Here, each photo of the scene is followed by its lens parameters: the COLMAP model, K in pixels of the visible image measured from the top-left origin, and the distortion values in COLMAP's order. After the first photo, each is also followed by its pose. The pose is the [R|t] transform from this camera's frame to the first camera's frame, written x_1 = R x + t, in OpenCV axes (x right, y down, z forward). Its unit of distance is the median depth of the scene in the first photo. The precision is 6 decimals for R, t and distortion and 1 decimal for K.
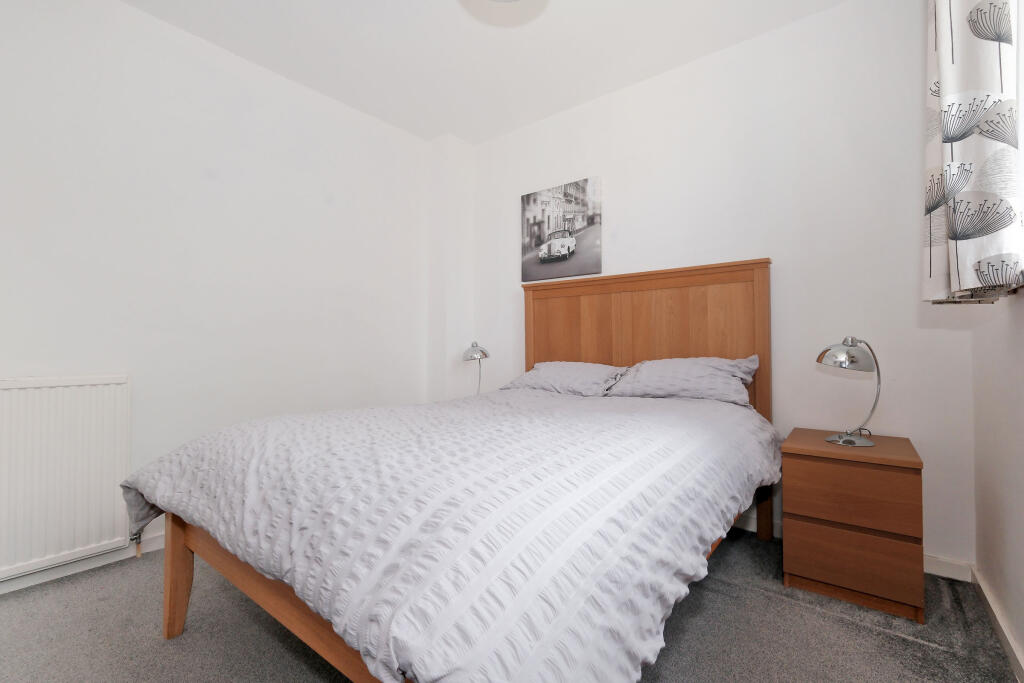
lens RADIAL K [[446.8, 0, 517.5], [0, 446.8, 344.4], [0, 0, 1]] dist [-0.005022, 0.000641]
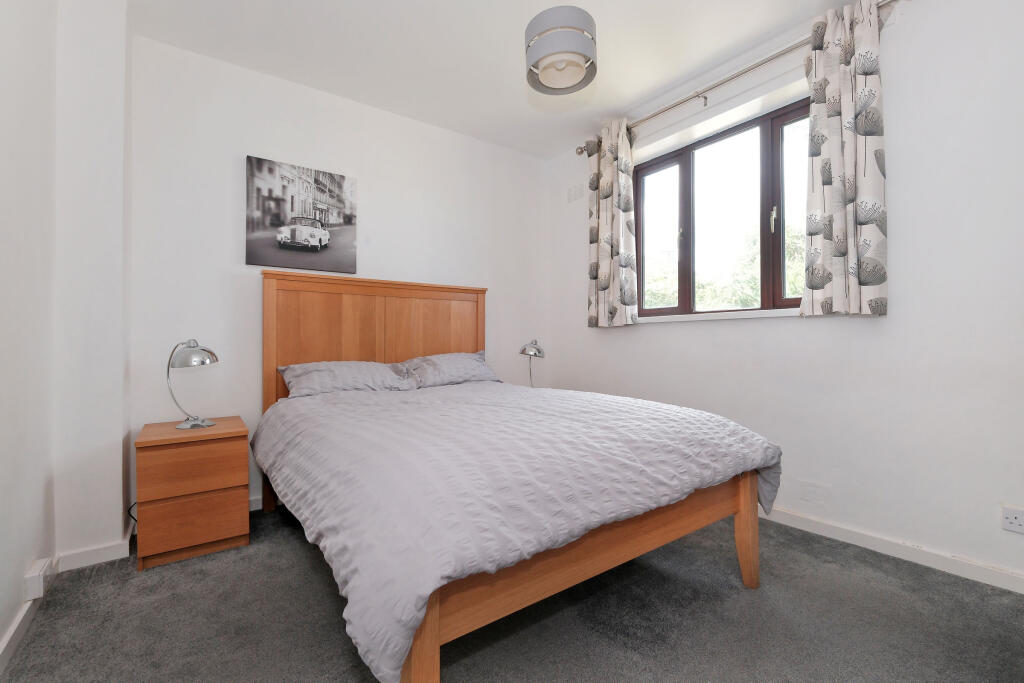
lens RADIAL K [[446.8, 0, 516.1], [0, 446.8, 347.0], [0, 0, 1]] dist [-0.005022, 0.000641]
pose [[0.274056, -0.013724, 0.961616, -0.670172], [-0.008072, 0.999830, 0.016570, -0.010149], [-0.961680, -0.012303, 0.273899, 0.342422]]
